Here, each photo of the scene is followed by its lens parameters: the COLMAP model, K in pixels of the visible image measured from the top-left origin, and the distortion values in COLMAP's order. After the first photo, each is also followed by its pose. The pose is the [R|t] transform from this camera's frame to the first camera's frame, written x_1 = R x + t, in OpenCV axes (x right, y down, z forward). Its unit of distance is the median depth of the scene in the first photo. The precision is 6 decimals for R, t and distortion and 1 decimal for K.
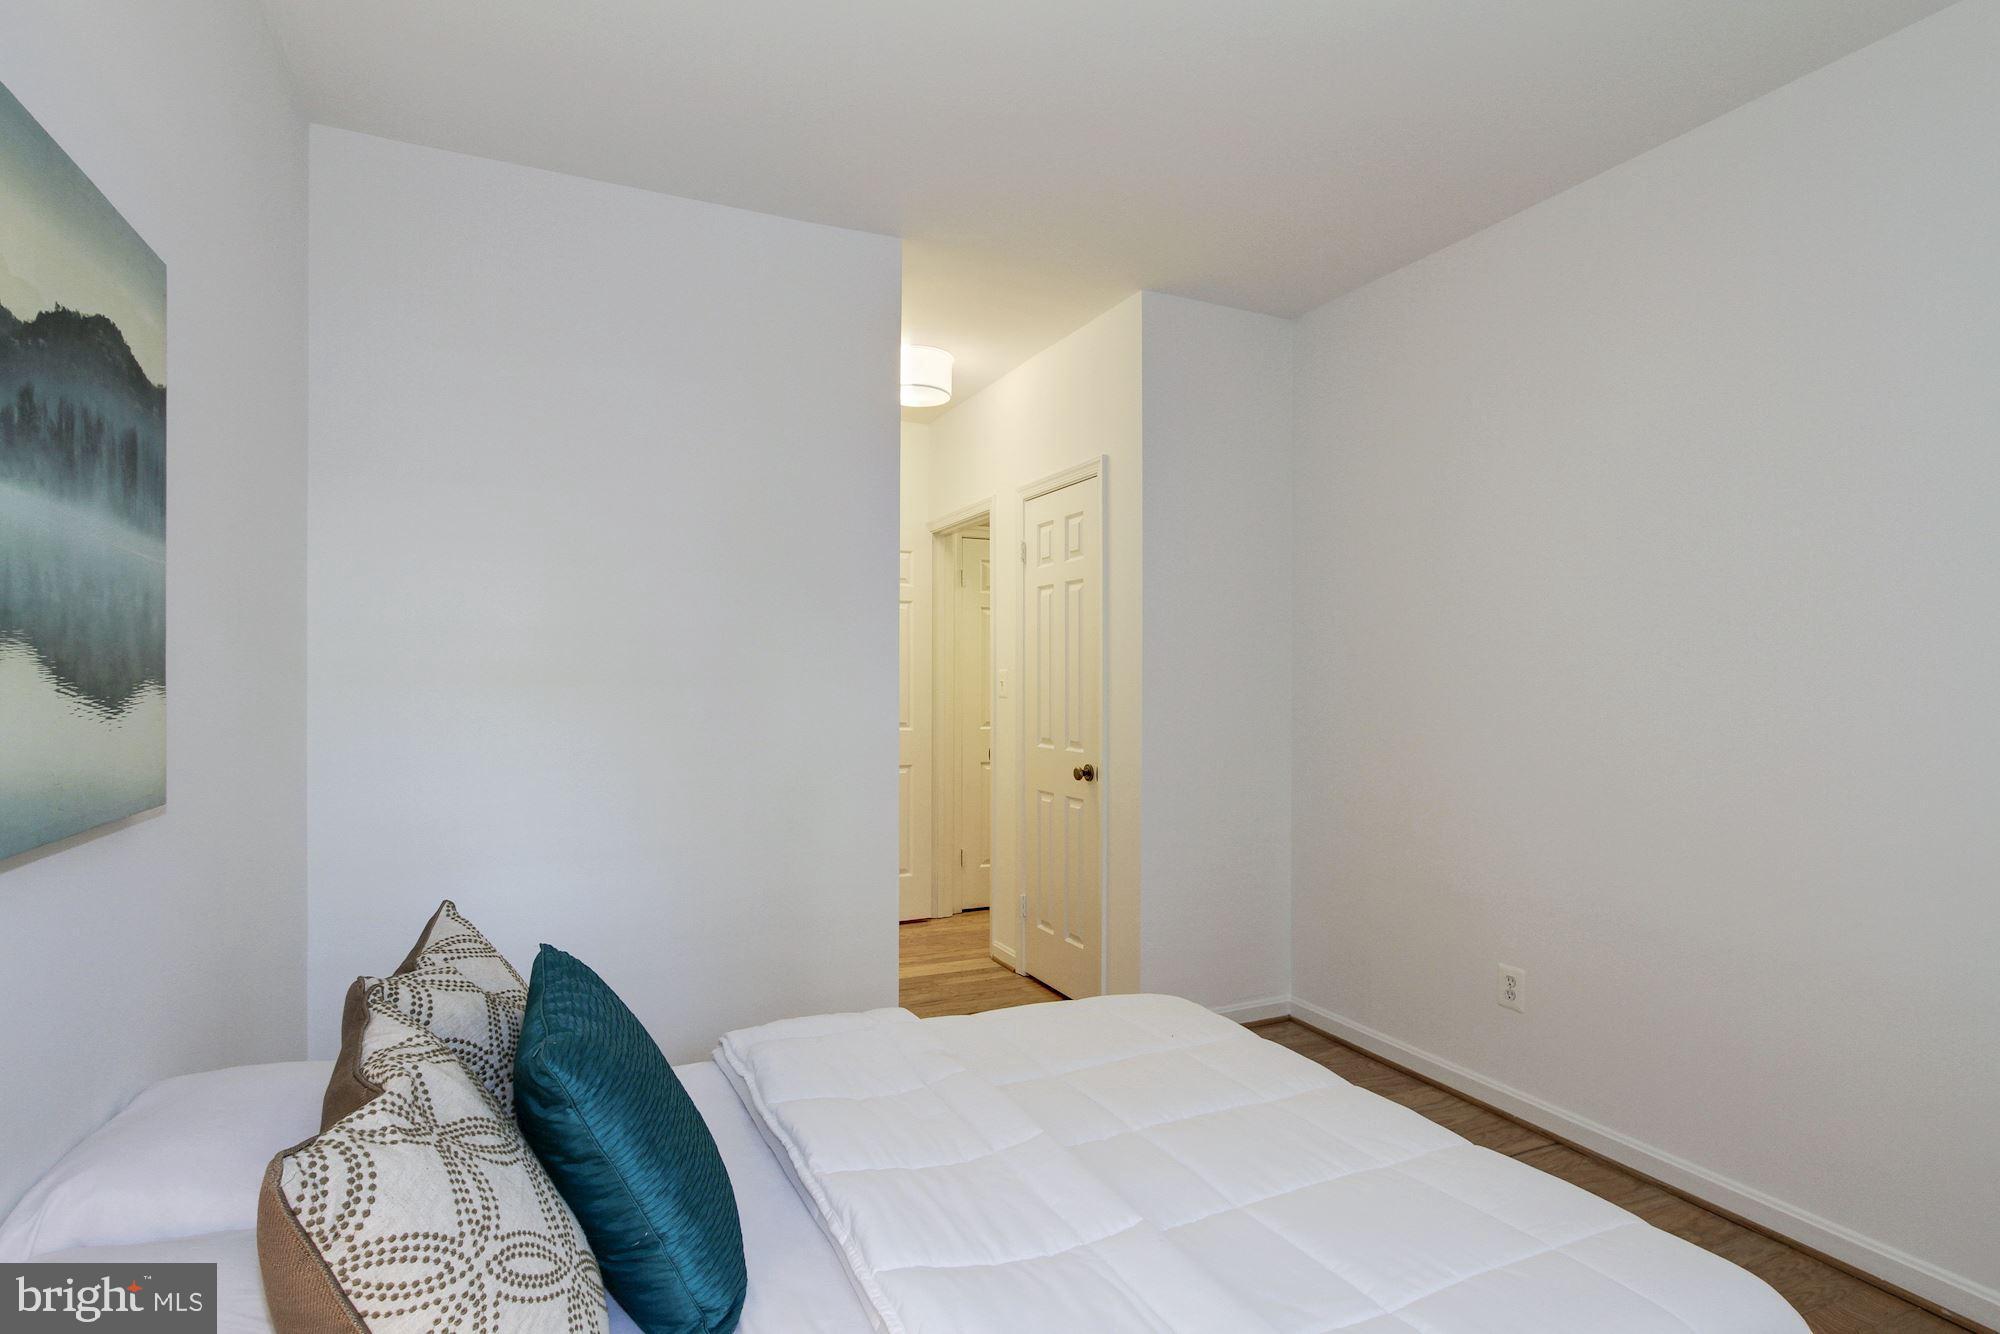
lens RADIAL K [[1027.8, 0, 1004.4], [0, 1027.8, 663.9], [0, 0, 1]] dist [-0.009284, 0.006747]
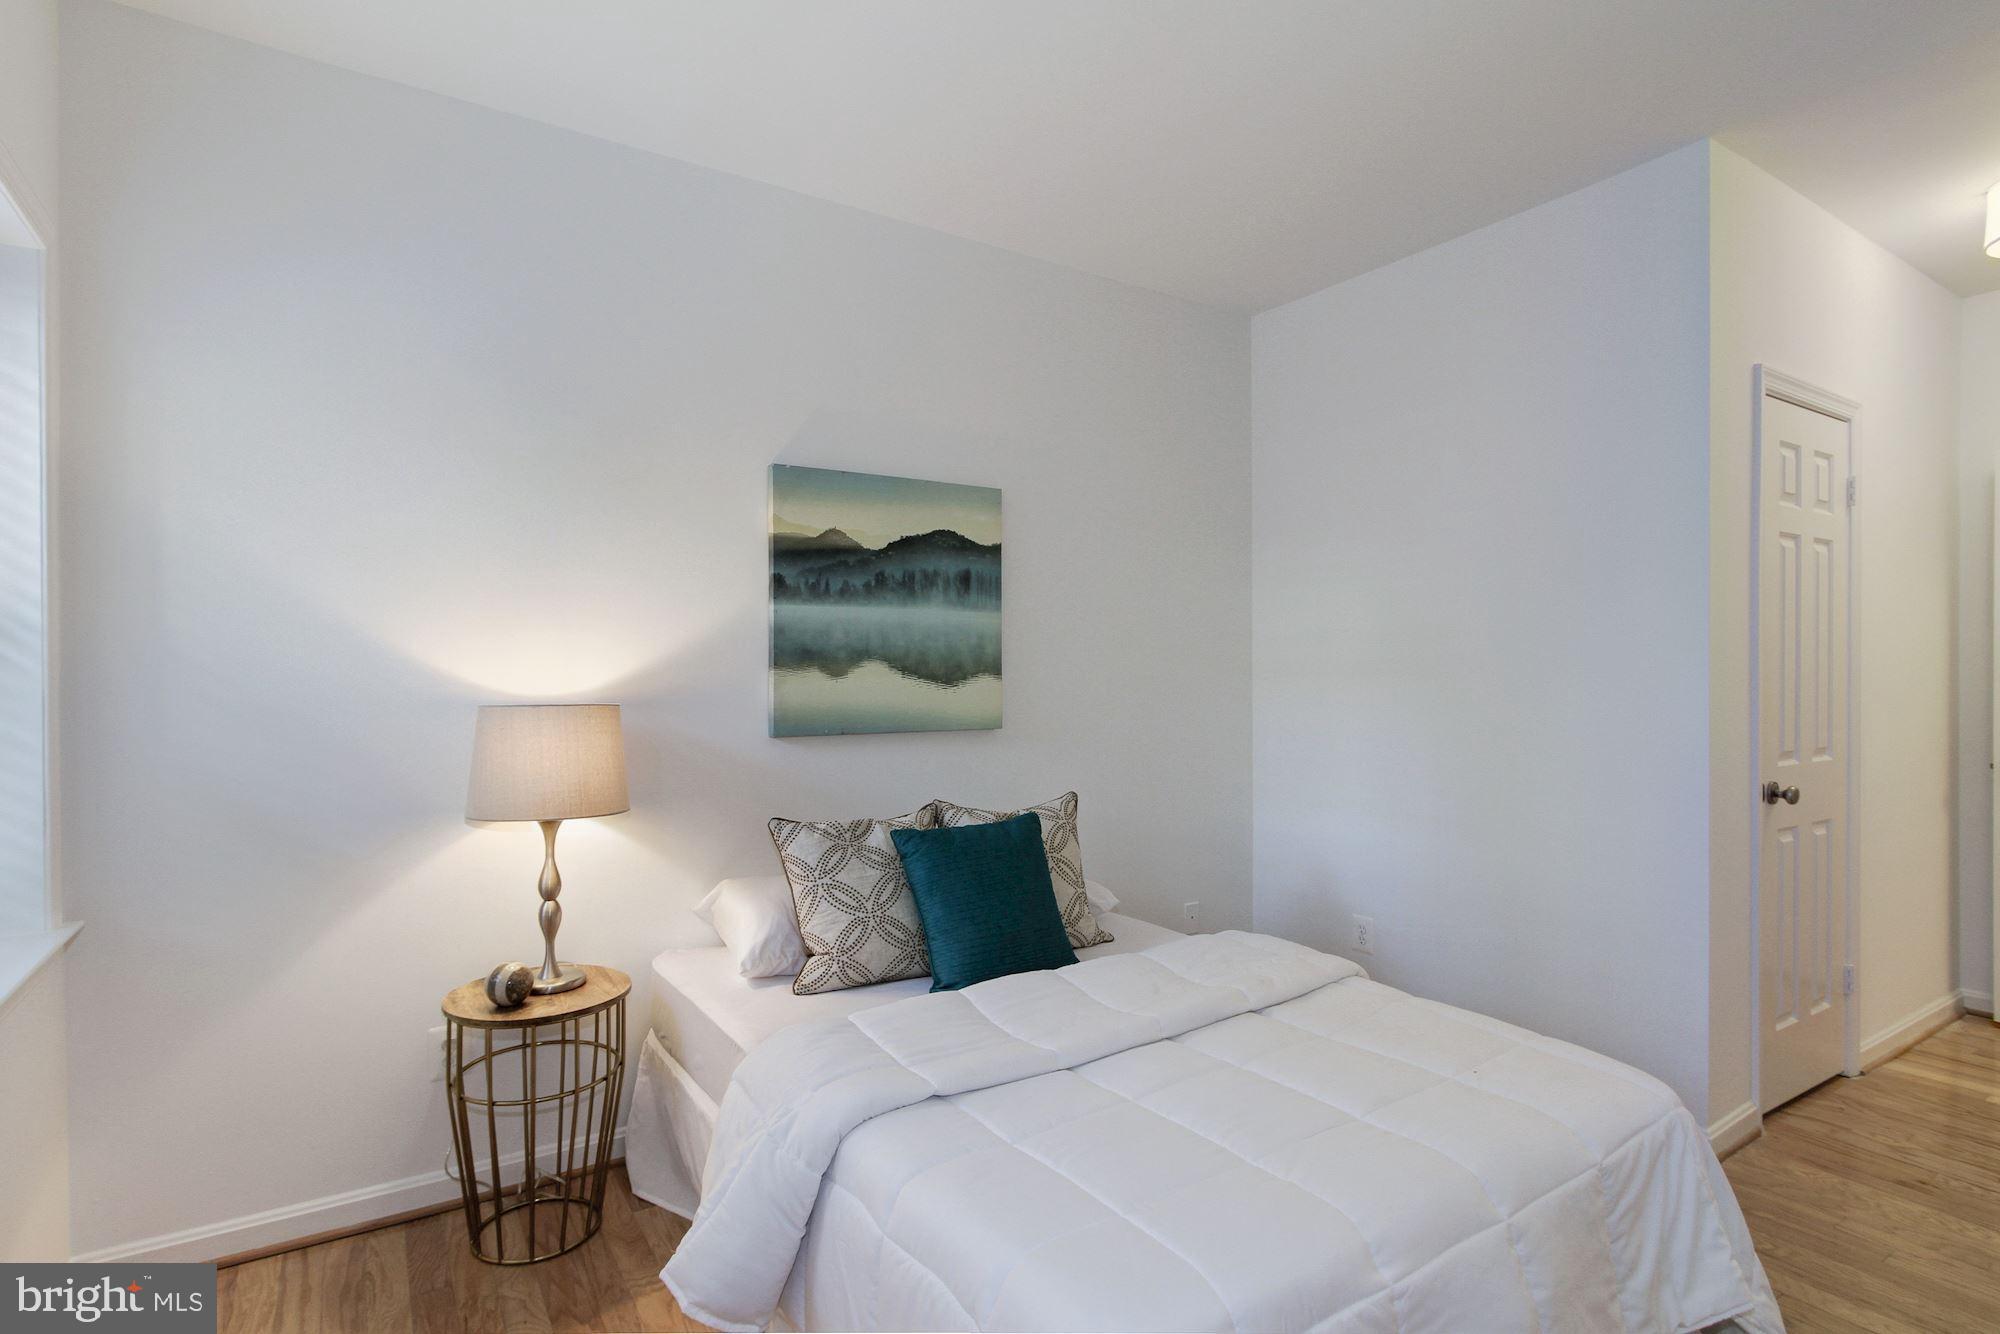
lens RADIAL K [[1027.8, 0, 993.4], [0, 1027.8, 670.4], [0, 0, 1]] dist [-0.009284, 0.006747]
pose [[0.154299, -0.001528, -0.988023, 1.695994], [0.014676, 0.999892, 0.000745, 0.008475], [0.987915, -0.014616, 0.154305, 0.758053]]
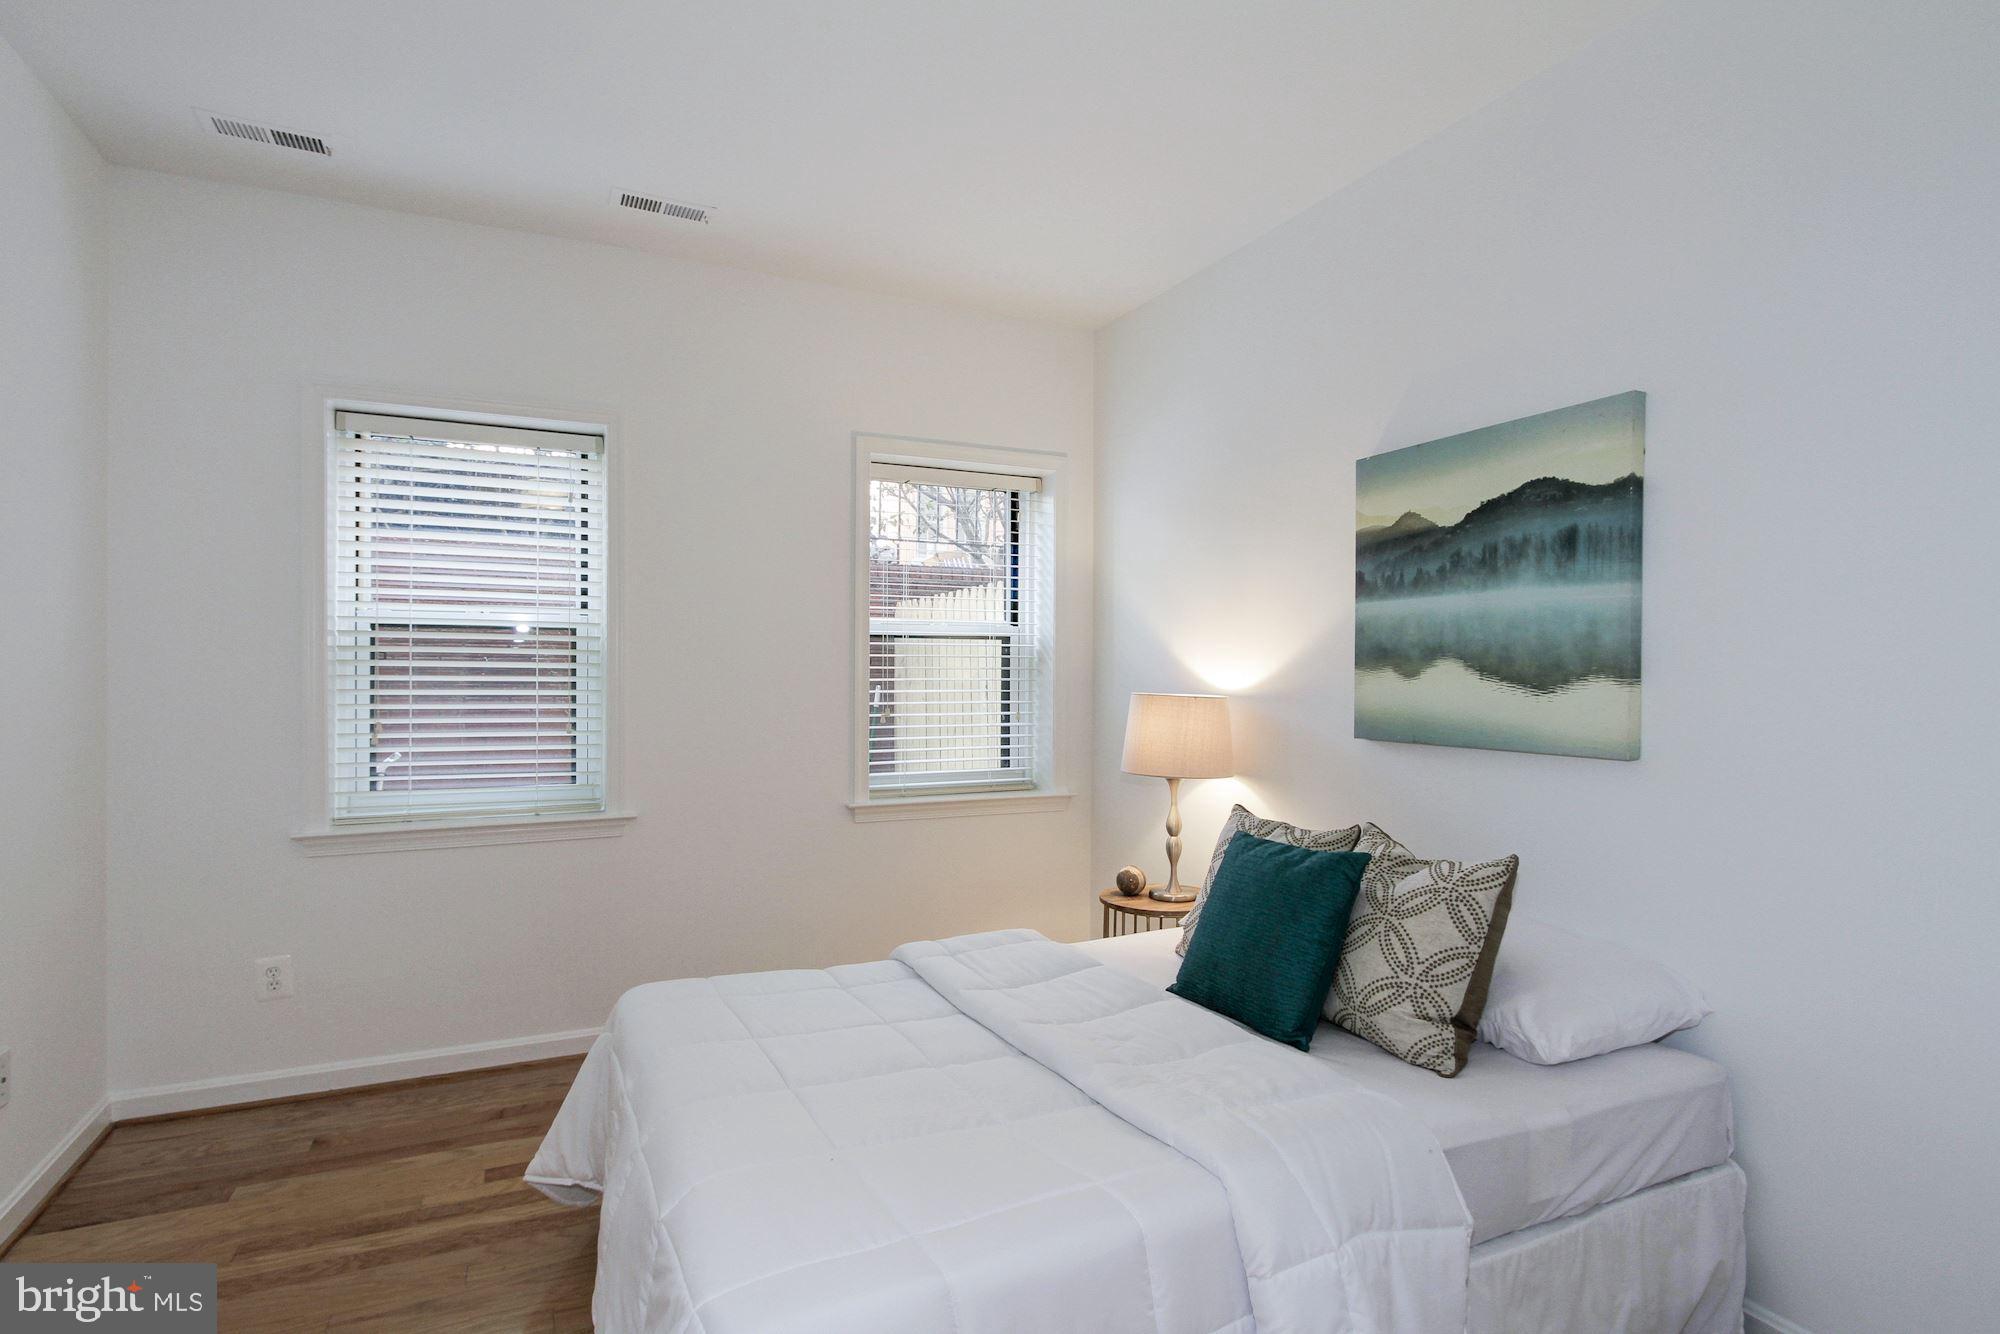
lens RADIAL K [[1027.8, 0, 994.2], [0, 1027.8, 675.1], [0, 0, 1]] dist [-0.009284, 0.006747]
pose [[-0.999903, 0.003488, -0.013519, 0.131082], [0.003574, 0.999974, -0.006288, 0.025562], [0.013497, -0.006335, -0.999889, 2.943868]]
